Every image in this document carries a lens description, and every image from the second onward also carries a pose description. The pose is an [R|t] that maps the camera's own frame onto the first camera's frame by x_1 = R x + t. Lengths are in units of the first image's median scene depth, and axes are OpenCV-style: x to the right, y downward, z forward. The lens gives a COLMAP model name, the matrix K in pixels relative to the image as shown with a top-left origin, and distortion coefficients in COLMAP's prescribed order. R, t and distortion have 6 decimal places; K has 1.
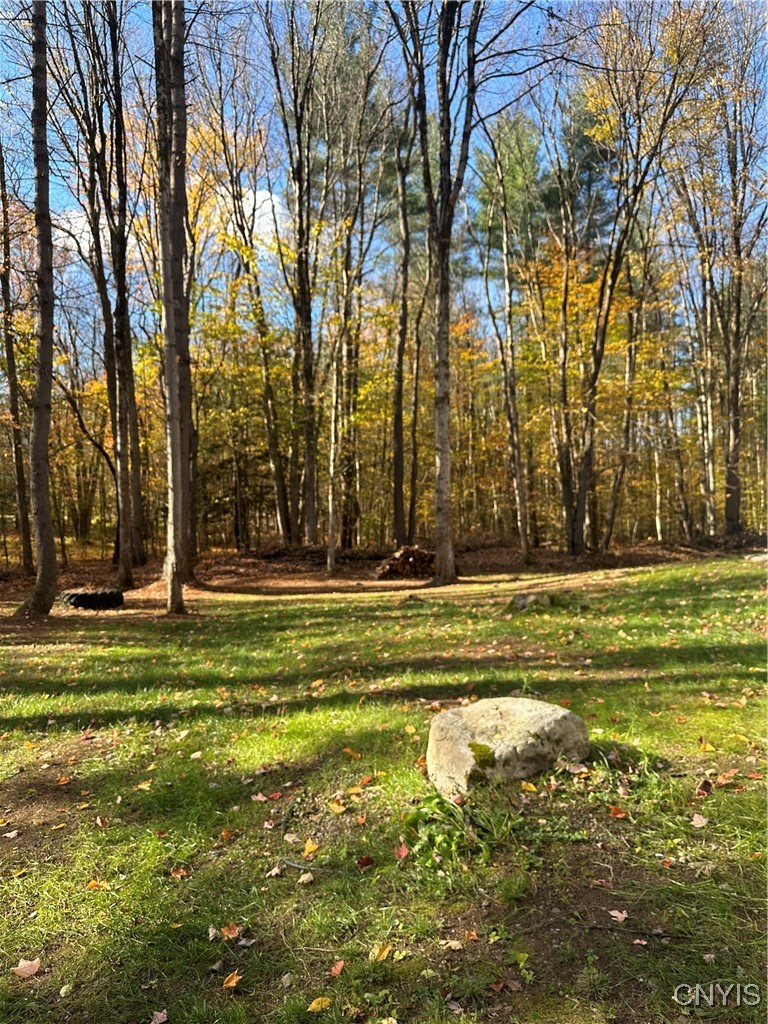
lens RADIAL K [[716.6, 0, 383.9], [0, 716.6, 513.6], [0, 0, 1]] dist [0.073249, -0.086651]
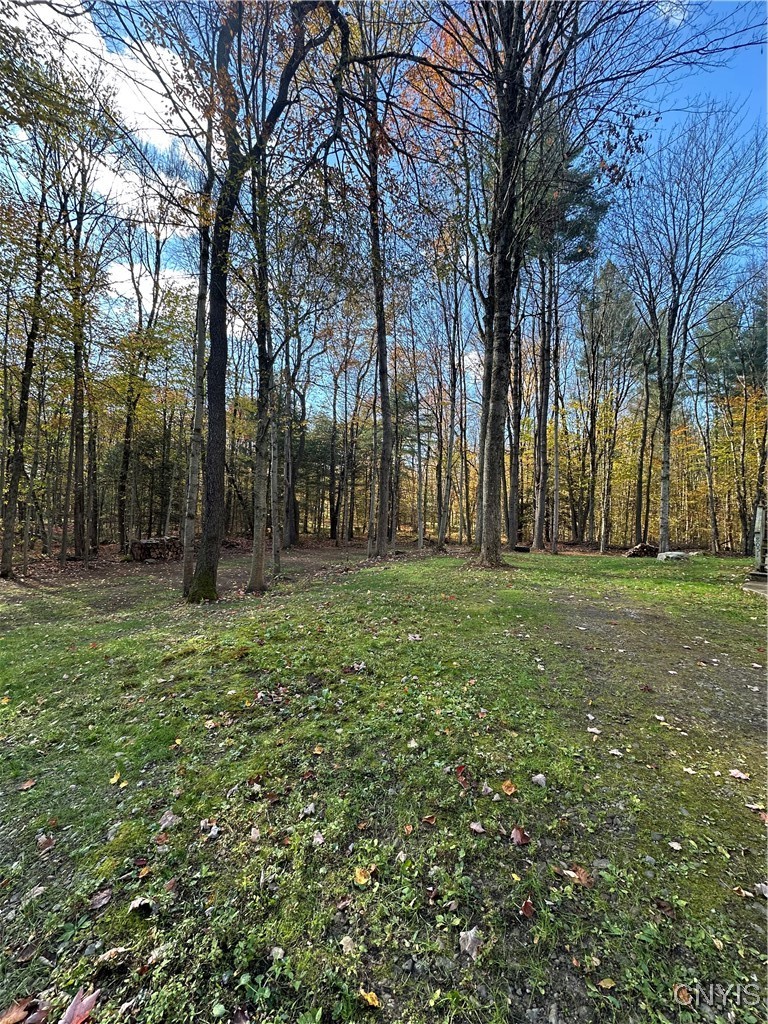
lens RADIAL K [[406.2, 0, 383.3], [0, 406.2, 512.7], [0, 0, 1]] dist [0.000678, -0.000738]
pose [[0.865075, 0.029560, -0.500771, -0.032544], [-0.043389, 0.998930, -0.015989, 0.007516], [0.499763, 0.035560, 0.865432, -0.414686]]
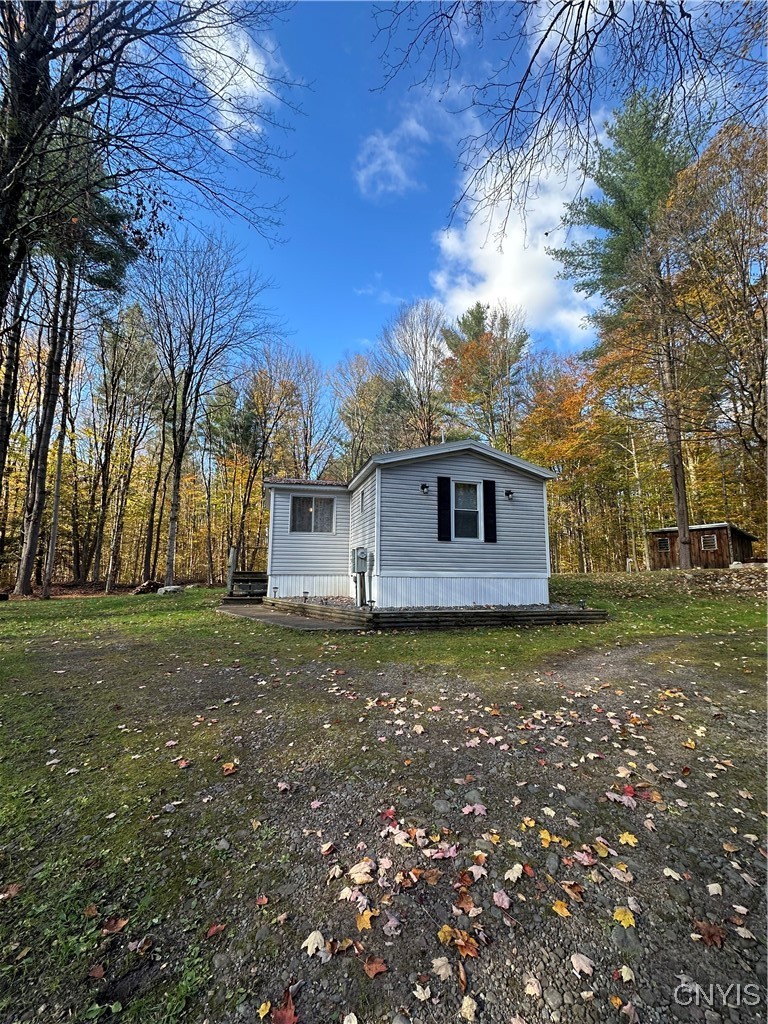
lens RADIAL K [[406.2, 0, 386.5], [0, 406.2, 511.5], [0, 0, 1]] dist [0.000678, -0.000738]
pose [[0.847230, 0.087358, 0.523995, -0.025727], [-0.012631, 0.989420, -0.144528, 0.007816], [-0.531077, 0.115830, 0.839369, -0.434845]]
